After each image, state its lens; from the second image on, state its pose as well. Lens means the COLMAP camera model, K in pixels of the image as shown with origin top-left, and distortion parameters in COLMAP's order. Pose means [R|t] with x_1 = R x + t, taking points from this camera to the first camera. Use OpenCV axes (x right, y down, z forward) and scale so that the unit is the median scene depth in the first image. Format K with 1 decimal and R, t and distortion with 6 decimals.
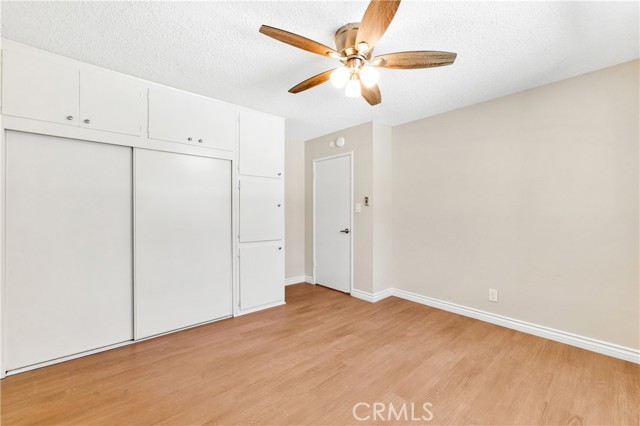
lens RADIAL K [[263.1, 0, 320.8], [0, 263.1, 215.5], [0, 0, 1]] dist [-0.001060, -0.000094]
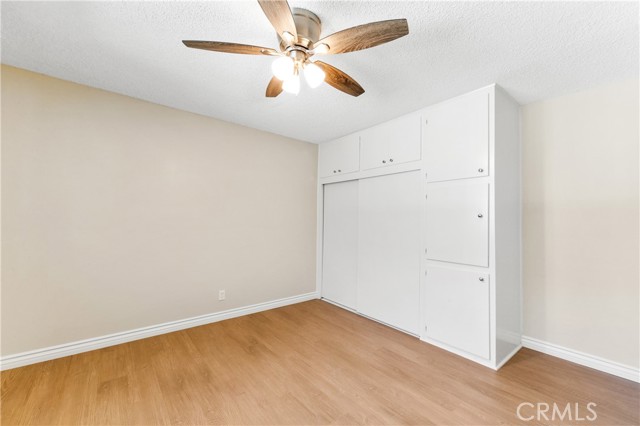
lens RADIAL K [[254.3, 0, 308.6], [0, 254.3, 215.1], [0, 0, 1]] dist [0.000686, 0.000128]
pose [[-0.050293, -0.015154, -0.998620, 0.696766], [-0.020101, 0.999698, -0.014158, -0.030207], [0.998532, 0.019361, -0.050582, 0.778146]]
